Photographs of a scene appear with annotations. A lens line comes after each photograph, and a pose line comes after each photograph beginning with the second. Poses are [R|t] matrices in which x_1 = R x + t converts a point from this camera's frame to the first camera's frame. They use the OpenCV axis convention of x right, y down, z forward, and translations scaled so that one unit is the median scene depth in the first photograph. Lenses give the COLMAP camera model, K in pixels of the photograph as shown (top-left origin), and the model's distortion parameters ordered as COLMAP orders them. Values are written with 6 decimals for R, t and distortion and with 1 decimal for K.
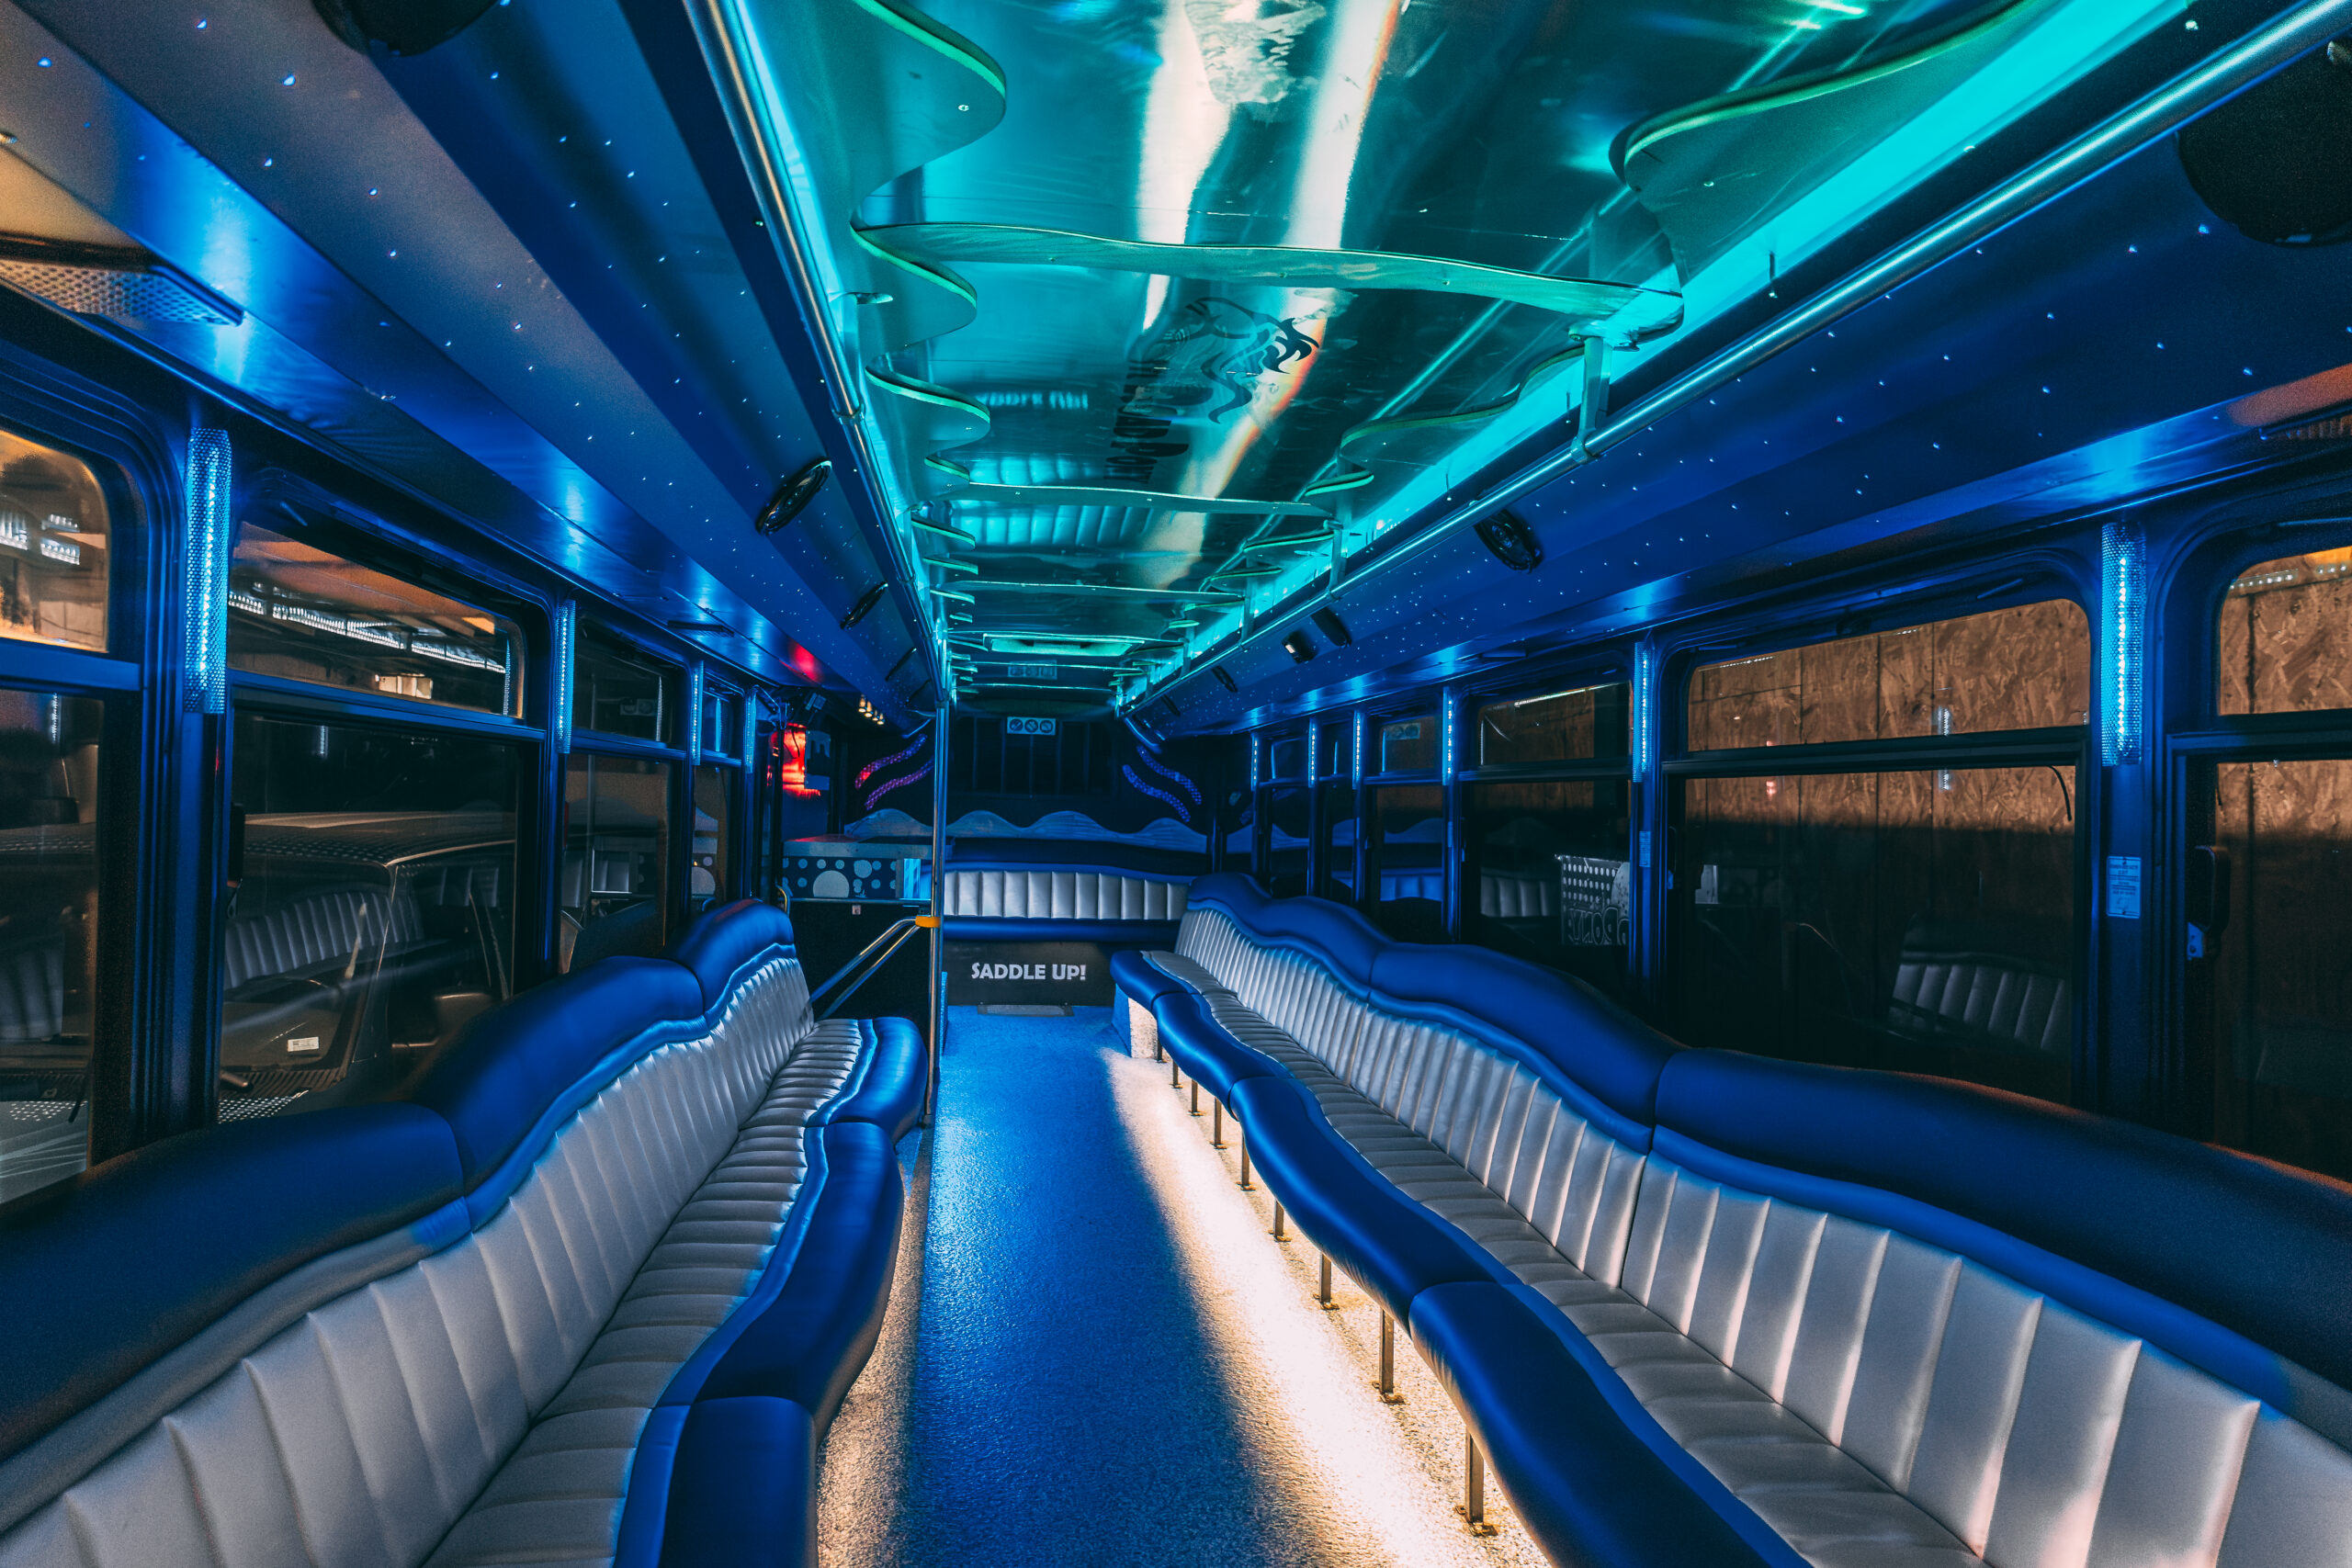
lens RADIAL K [[1426.5, 0, 1178.6], [0, 1426.5, 781.9], [0, 0, 1]] dist [-0.001504, 0.004659]
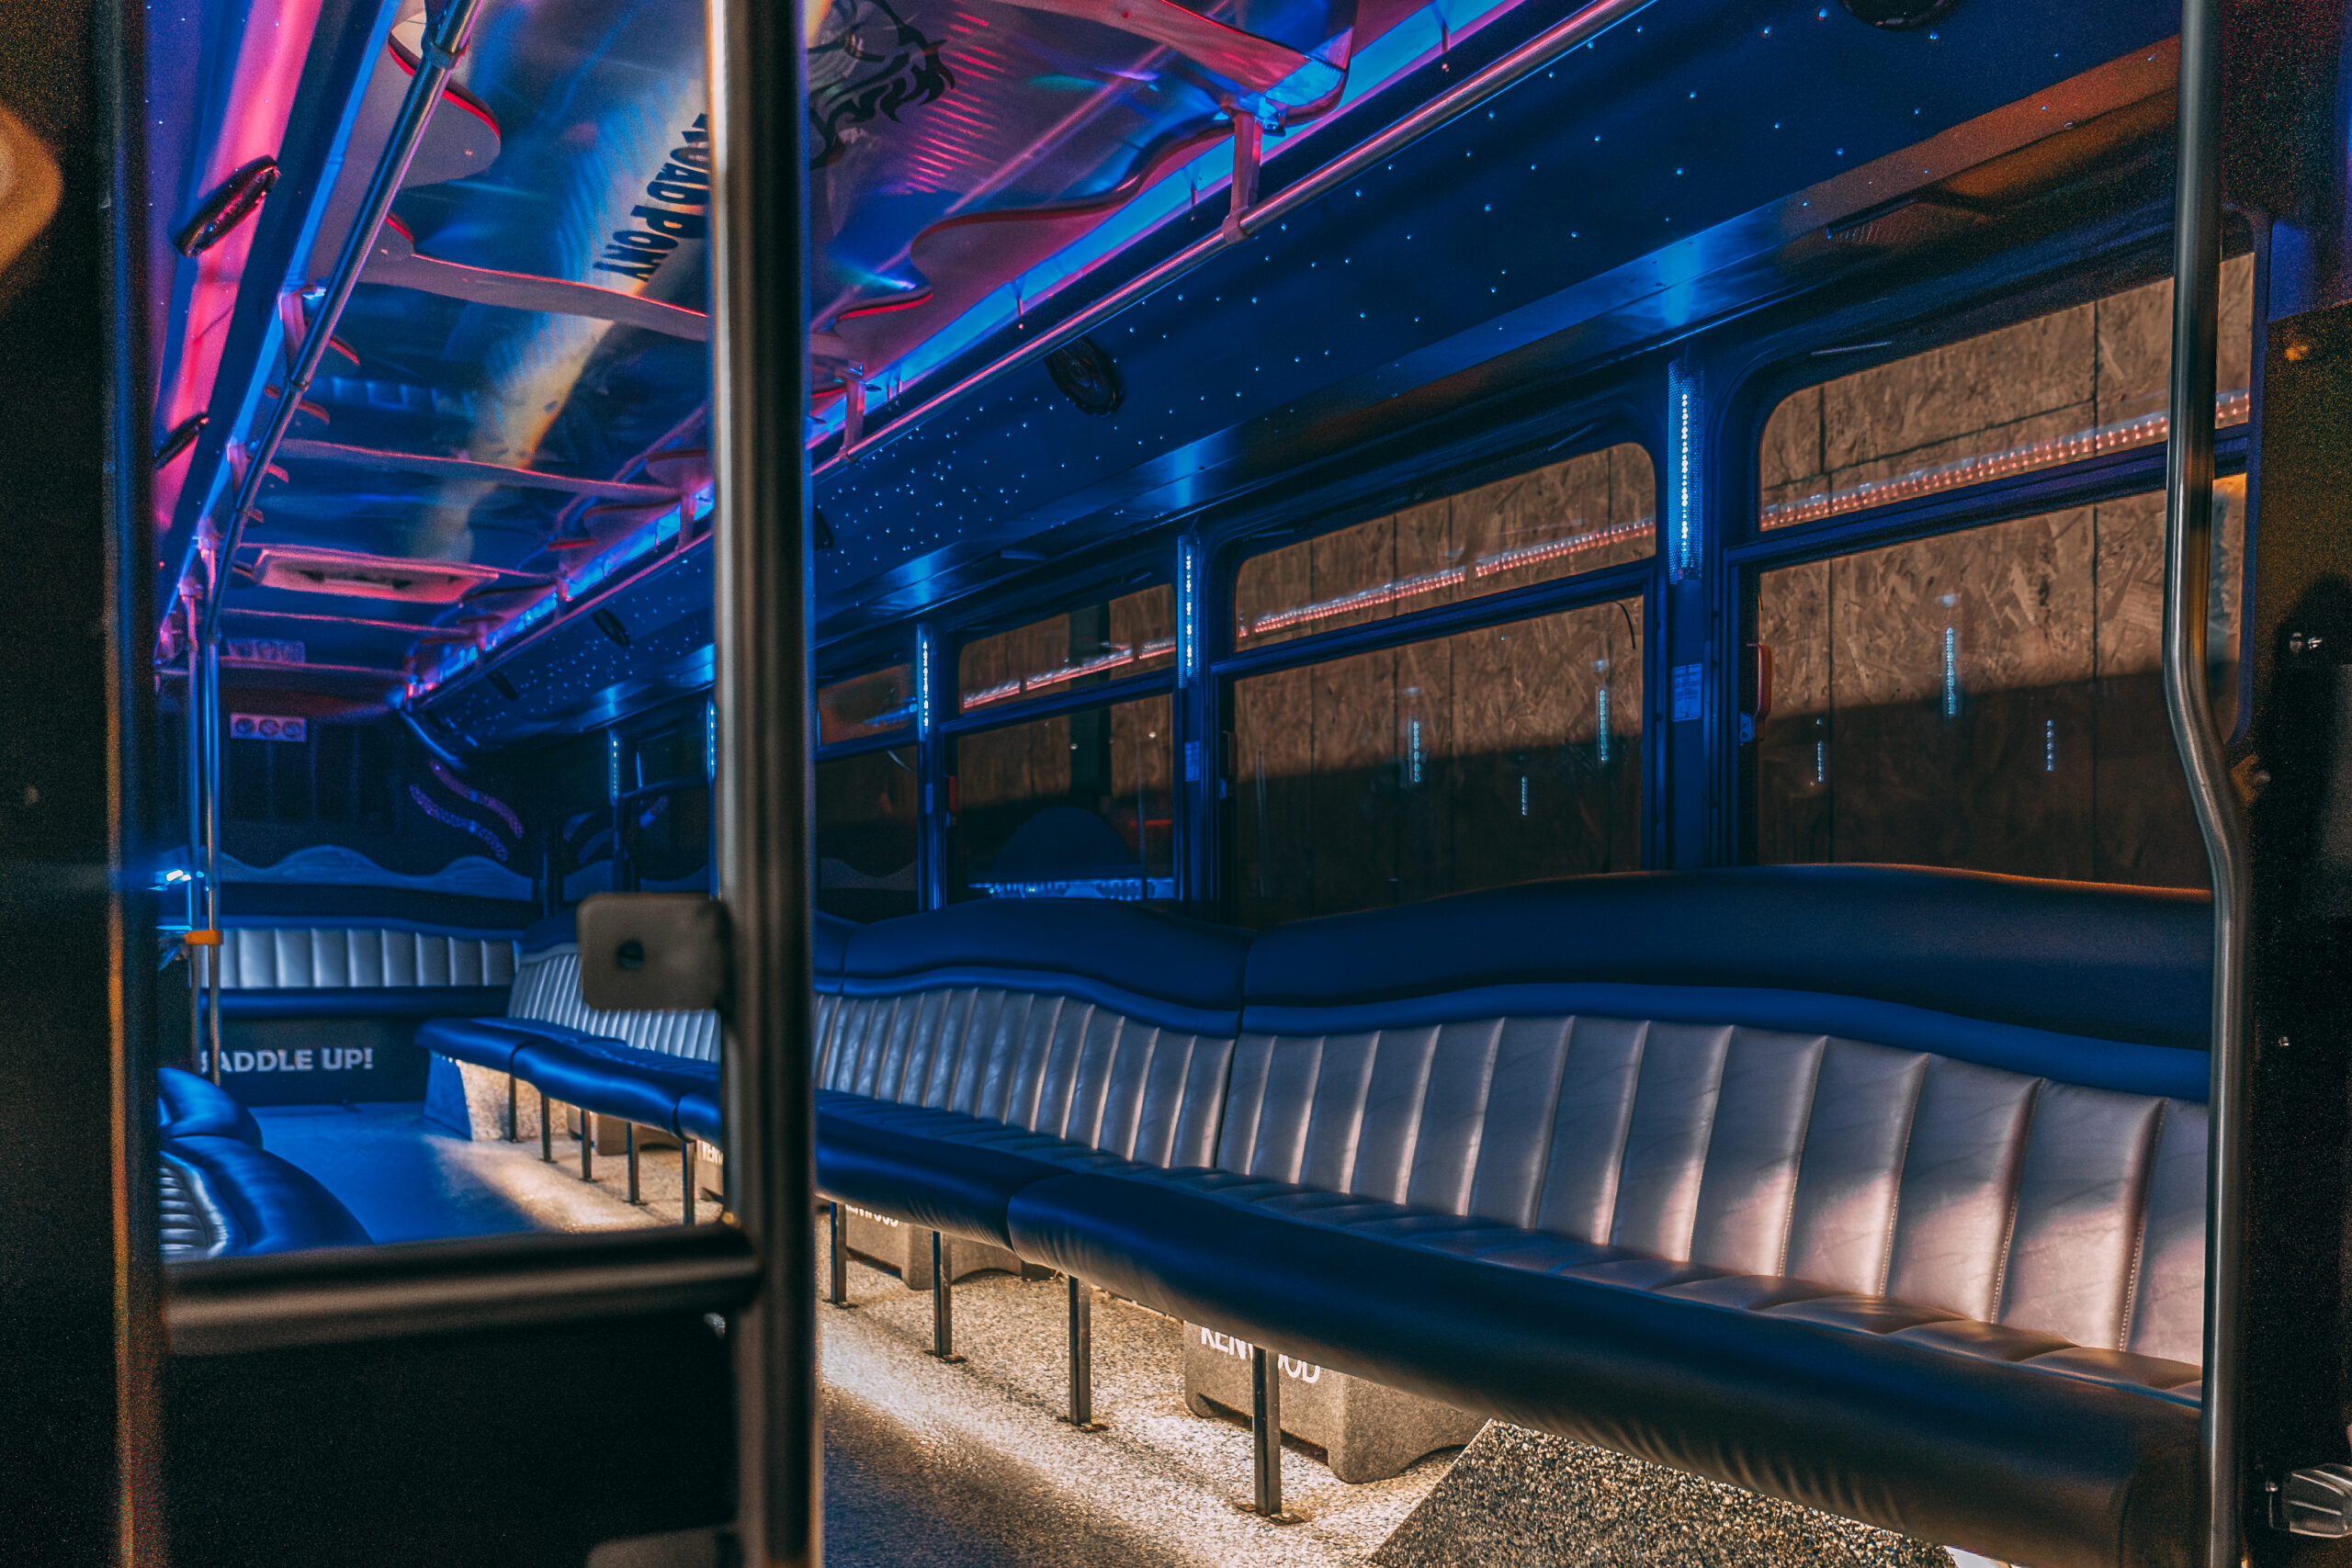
lens RADIAL K [[1856.6, 0, 1165.4], [0, 1856.6, 956.5], [0, 0, 1]] dist [0.004148, -0.000334]
pose [[0.920403, -0.023527, 0.390264, -0.187803], [0.009619, 0.999248, 0.037553, 0.151169], [-0.390854, -0.030810, 0.919937, -0.116180]]
